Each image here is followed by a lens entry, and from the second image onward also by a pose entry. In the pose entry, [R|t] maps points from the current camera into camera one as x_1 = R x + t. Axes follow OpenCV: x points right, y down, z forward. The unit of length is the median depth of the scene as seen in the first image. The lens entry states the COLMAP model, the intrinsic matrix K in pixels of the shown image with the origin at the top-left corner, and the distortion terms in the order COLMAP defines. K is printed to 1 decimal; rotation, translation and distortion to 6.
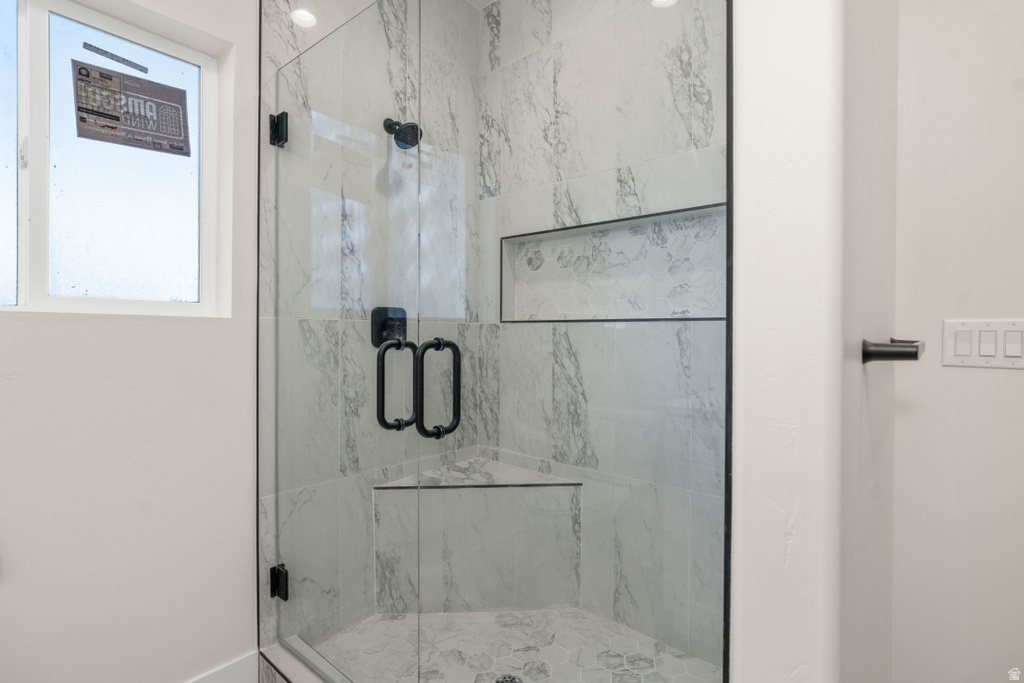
lens RADIAL K [[492.8, 0, 512.0], [0, 492.8, 334.8], [0, 0, 1]] dist [-0.001312, -0.000094]
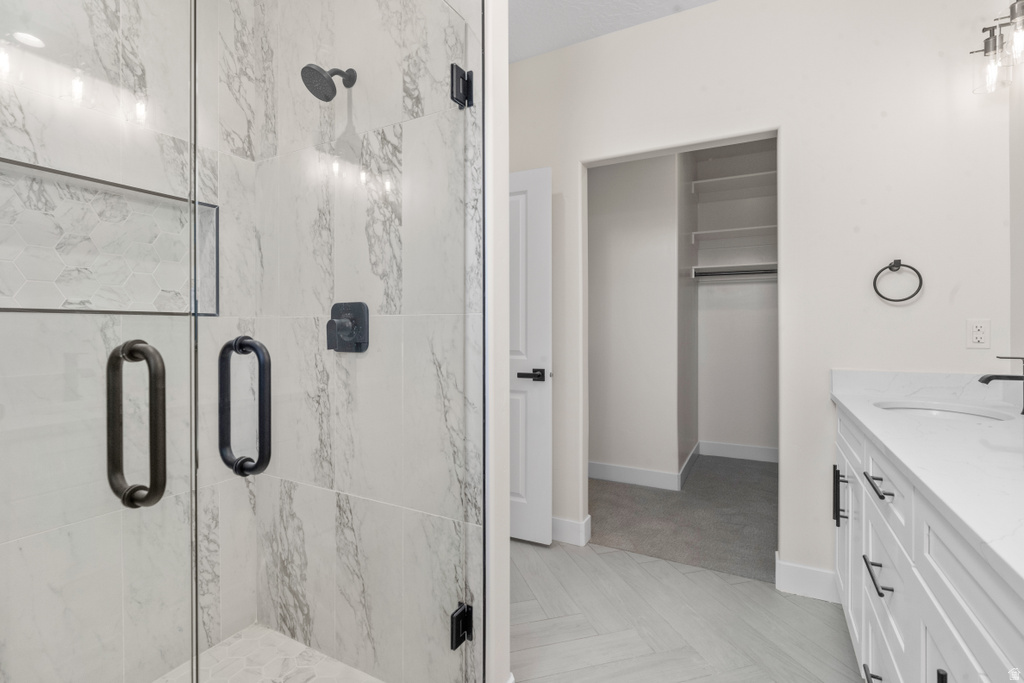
lens RADIAL K [[475.6, 0, 511.4], [0, 475.6, 327.2], [0, 0, 1]] dist [-0.002028, -0.000155]
pose [[-0.202490, -0.001015, 0.979284, -0.562587], [0.004608, 0.999987, 0.001989, -0.004032], [-0.979274, 0.004915, -0.202482, 0.467605]]
